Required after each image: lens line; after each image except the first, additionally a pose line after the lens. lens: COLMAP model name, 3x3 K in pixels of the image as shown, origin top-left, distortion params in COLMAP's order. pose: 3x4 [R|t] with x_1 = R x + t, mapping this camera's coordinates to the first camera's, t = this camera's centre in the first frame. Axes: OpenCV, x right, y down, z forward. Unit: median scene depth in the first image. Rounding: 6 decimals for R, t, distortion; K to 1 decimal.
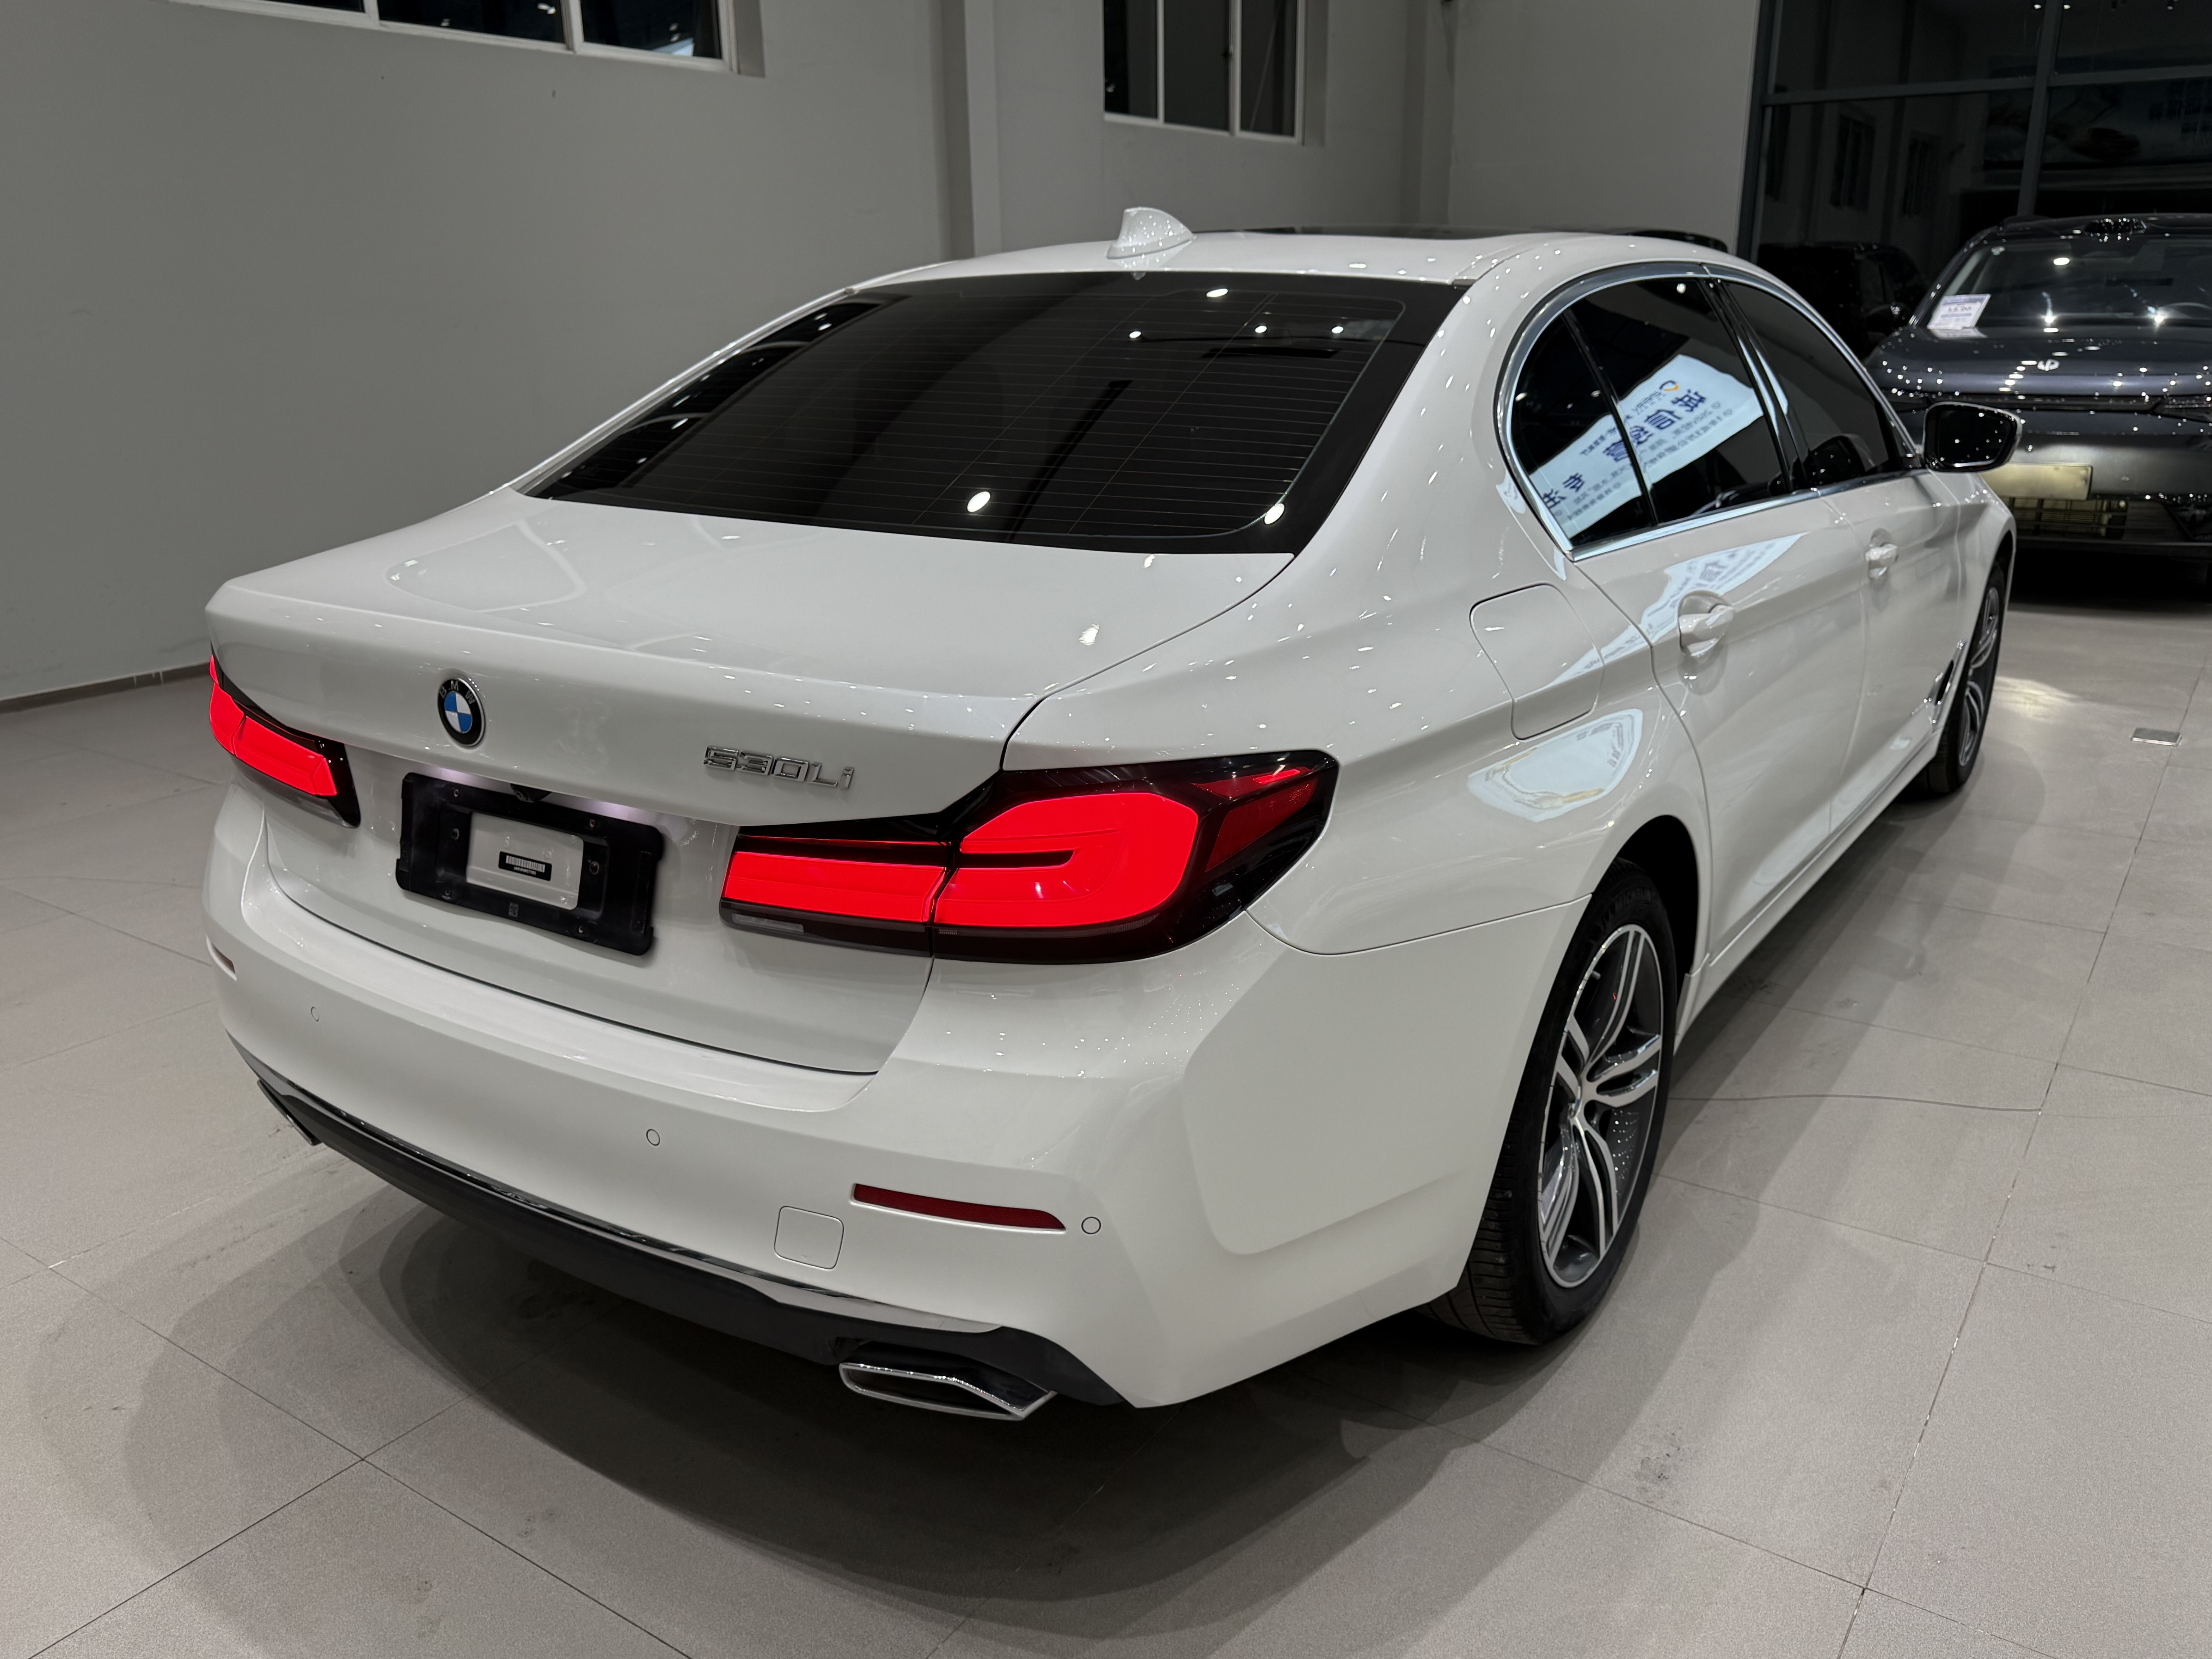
lens RADIAL K [[1845.5, 0, 1106.0], [0, 1845.5, 829.5], [0, 0, 1]] dist [0.007033, 0.012511]
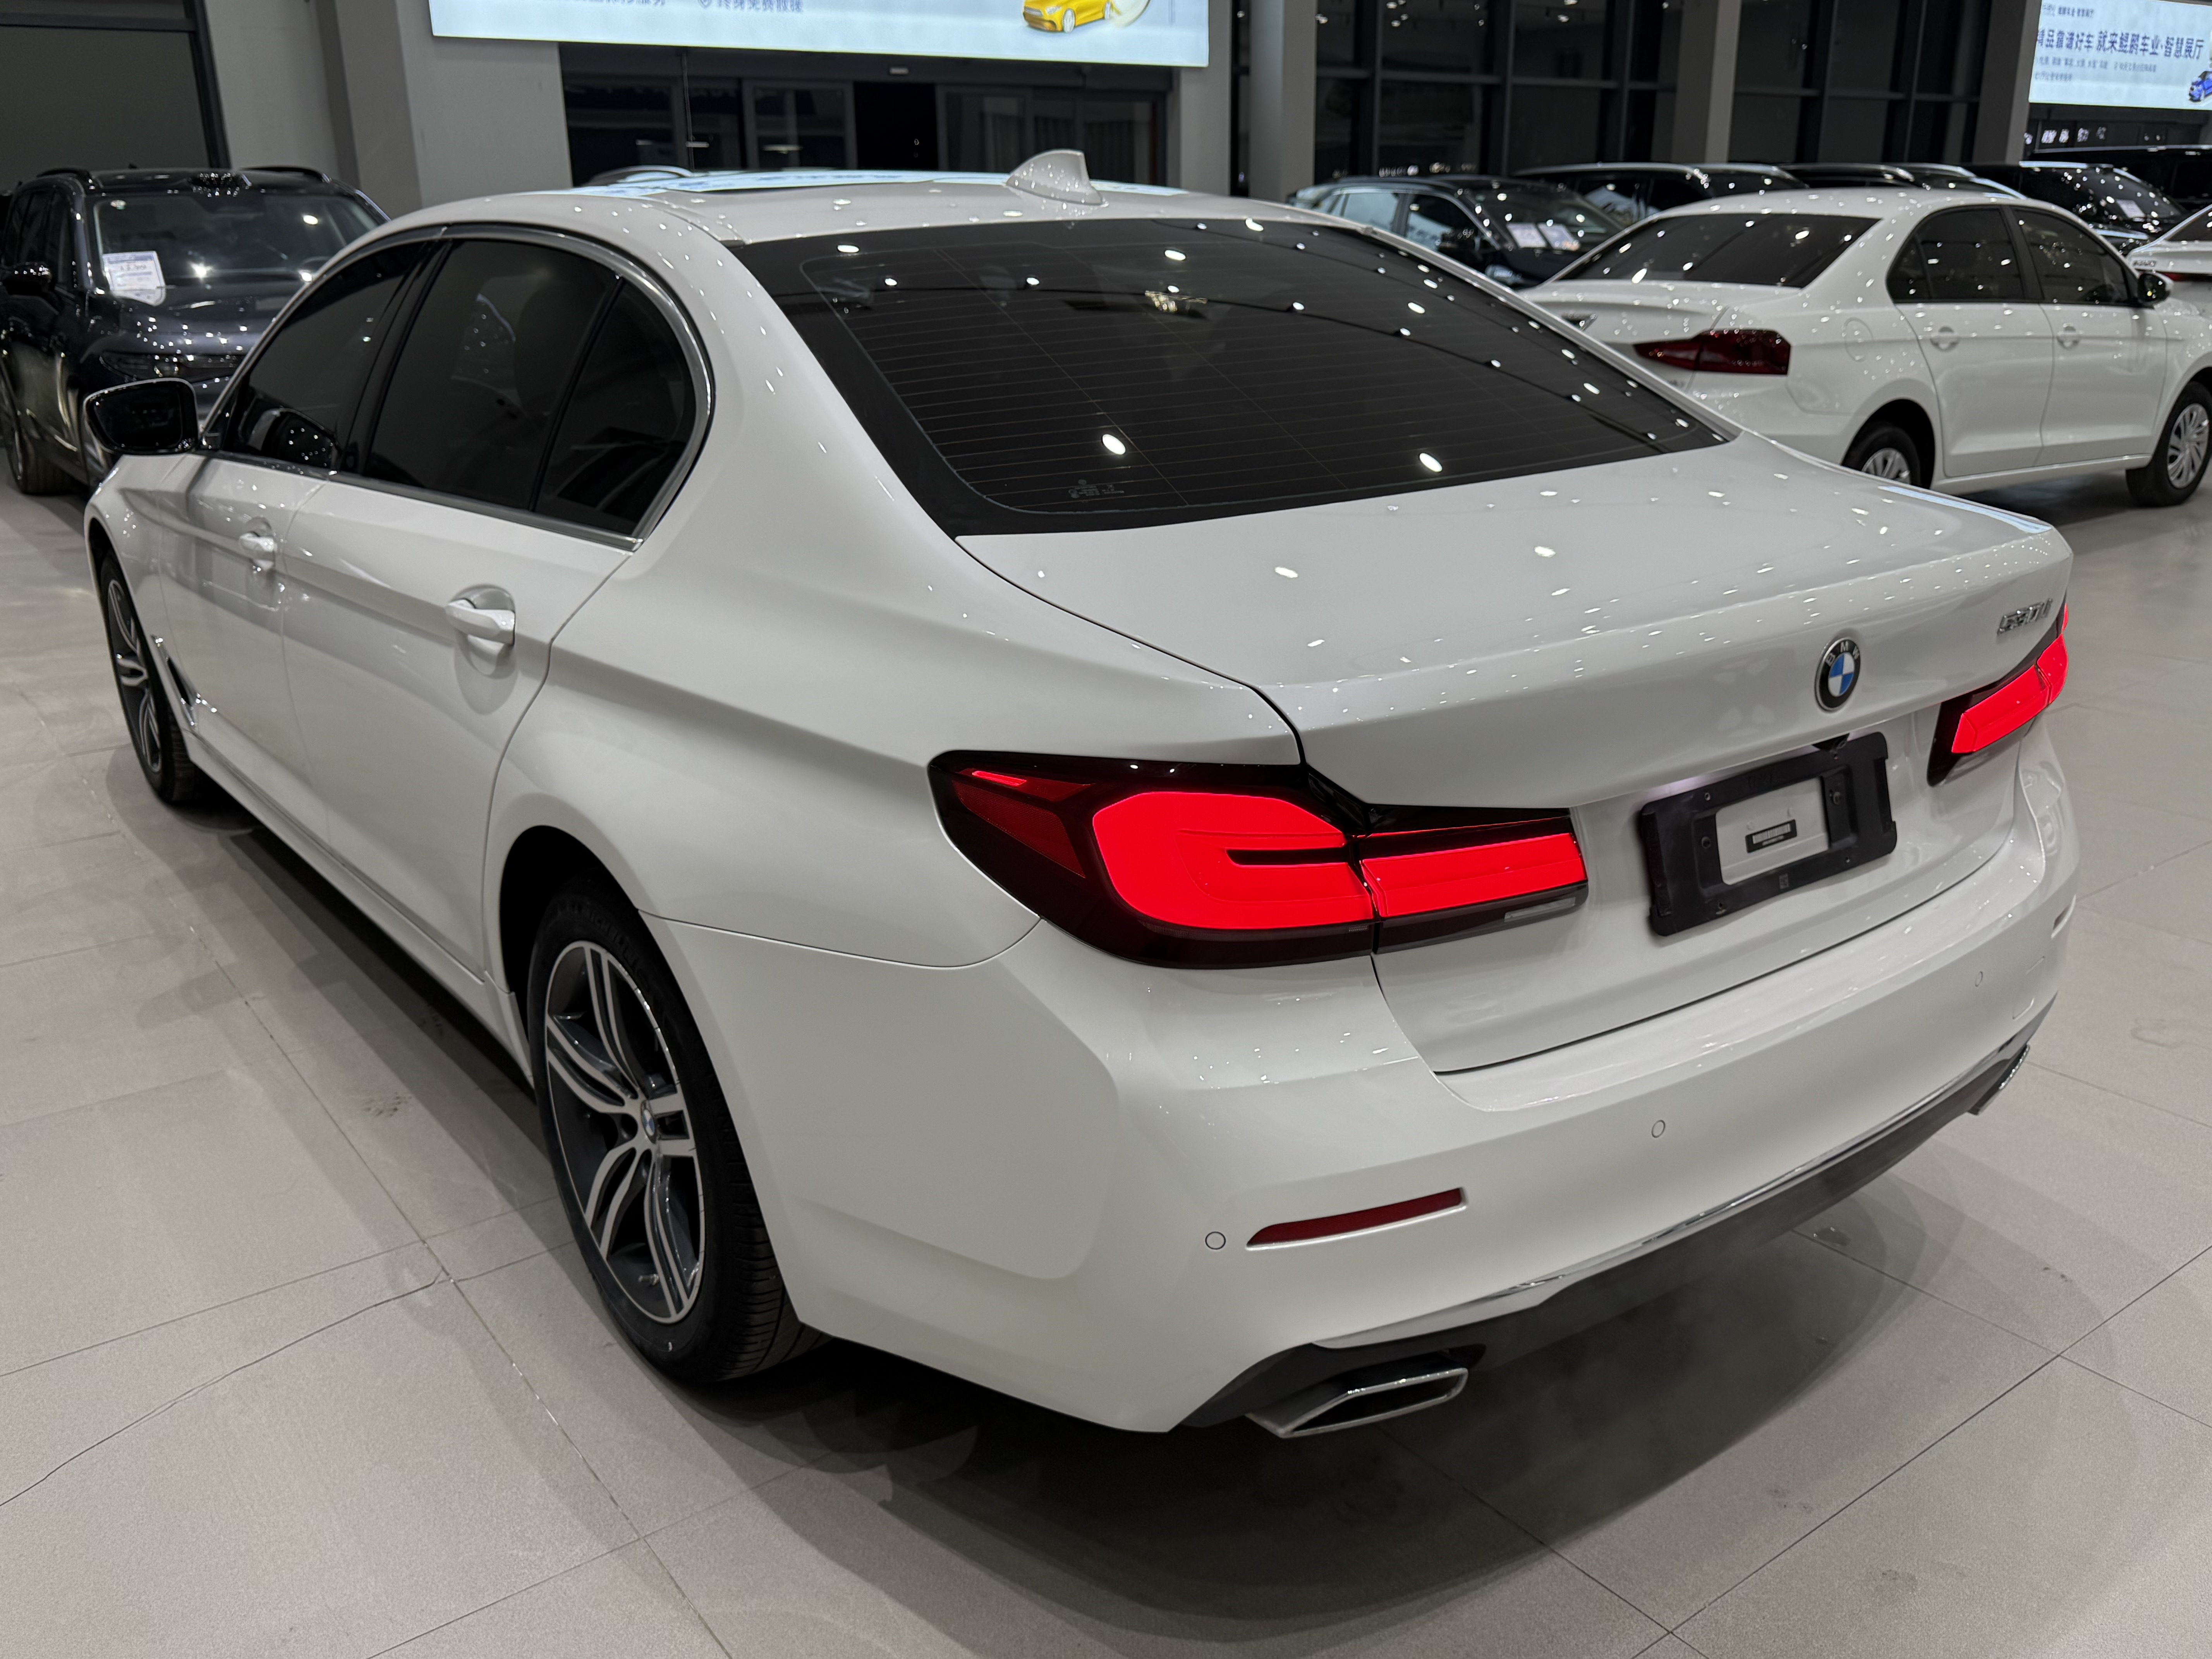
lens RADIAL K [[1881.3, 0, 1106.0], [0, 1881.3, 829.5], [0, 0, 1]] dist [0.062784, -0.007875]
pose [[0.326793, -0.297473, 0.897060, -1.296219], [0.291603, 0.934600, 0.203693, -0.280712], [-0.898985, 0.195019, 0.392165, 0.924129]]
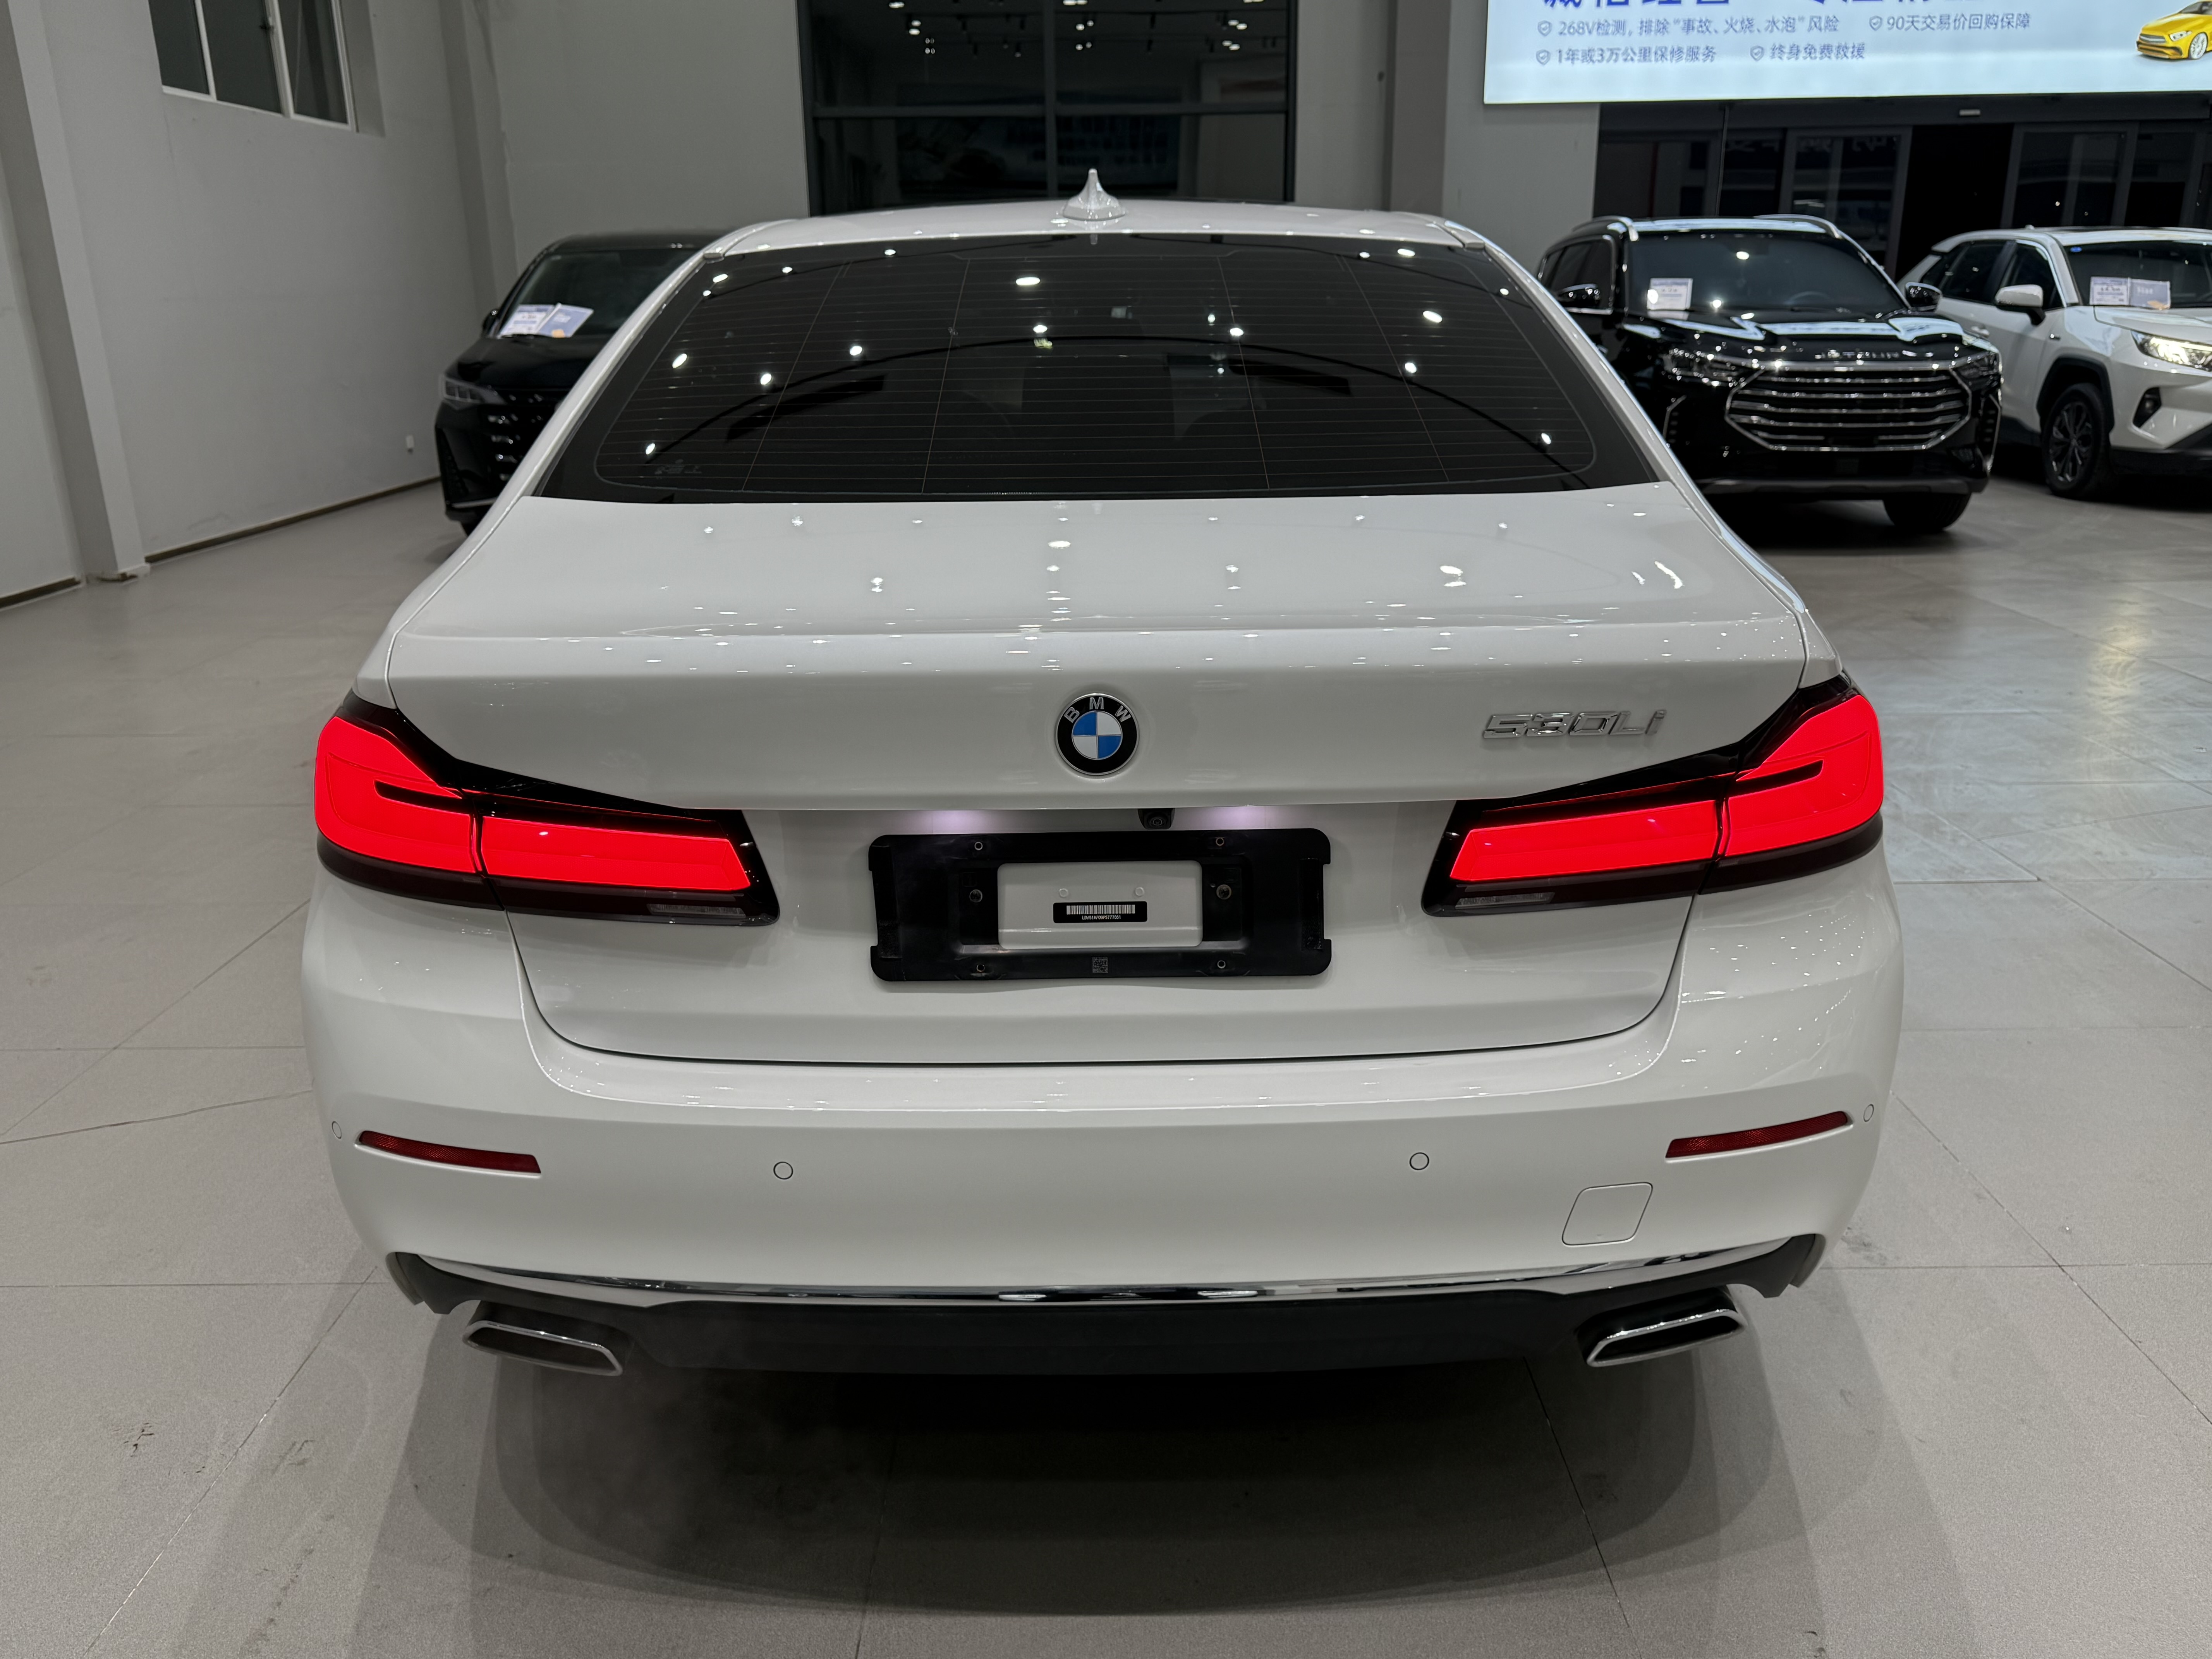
lens RADIAL K [[1788.4, 0, 1106.0], [0, 1788.4, 829.5], [0, 0, 1]] dist [0.036211, -0.003672]
pose [[0.818020, -0.169766, 0.549566, -0.752740], [0.170255, 0.984101, 0.050575, -0.057959], [-0.549415, 0.052195, 0.833918, 0.317448]]
